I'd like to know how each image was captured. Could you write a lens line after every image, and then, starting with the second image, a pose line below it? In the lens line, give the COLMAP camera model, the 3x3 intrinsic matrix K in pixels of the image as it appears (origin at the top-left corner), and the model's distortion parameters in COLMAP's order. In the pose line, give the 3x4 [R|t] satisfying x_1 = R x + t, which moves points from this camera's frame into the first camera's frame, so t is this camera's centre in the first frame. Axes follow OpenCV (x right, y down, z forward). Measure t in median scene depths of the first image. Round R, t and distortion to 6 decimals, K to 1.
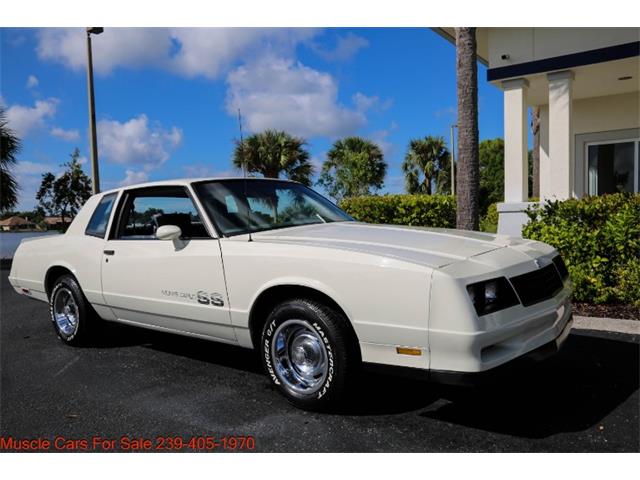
lens RADIAL K [[535.4, 0, 319.0], [0, 535.4, 241.5], [0, 0, 1]] dist [-0.008379, -0.002574]
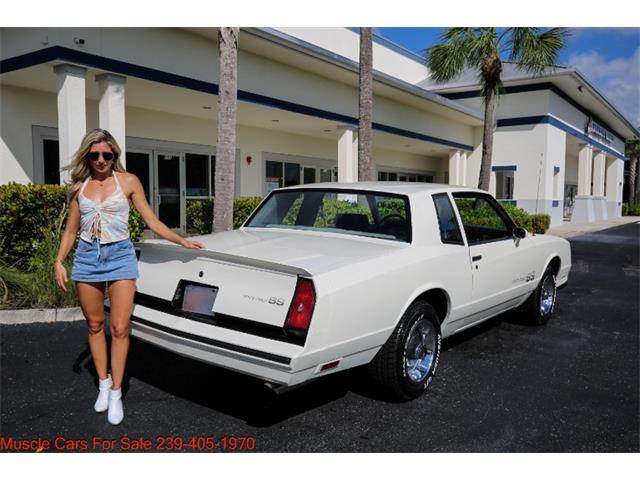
lens RADIAL K [[550.2, 0, 319.3], [0, 550.2, 242.7], [0, 0, 1]] dist [-0.002103, 0.006137]
pose [[-0.020606, -0.057840, 0.998113, -1.082572], [0.033610, 0.997721, 0.058511, -0.059223], [-0.999223, 0.034752, -0.018615, 1.027251]]
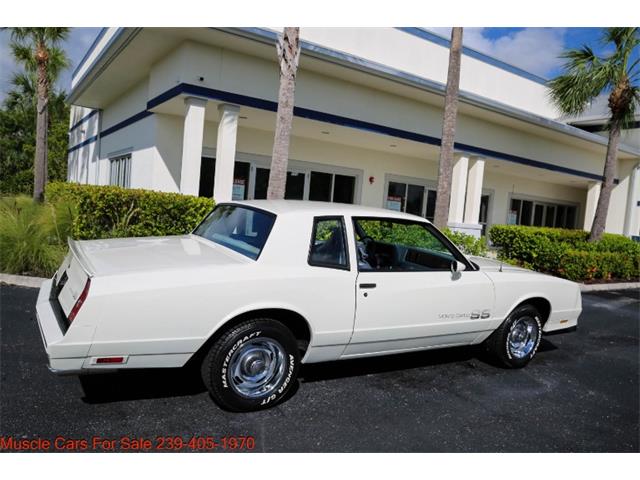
lens RADIAL K [[484.6, 0, 318.1], [0, 484.6, 243.5], [0, 0, 1]] dist [-0.052781, 0.000185]
pose [[0.337794, -0.022418, 0.940953, -0.960467], [-0.051577, 0.997773, 0.042287, -0.066858], [-0.939806, -0.062816, 0.335886, 0.634287]]
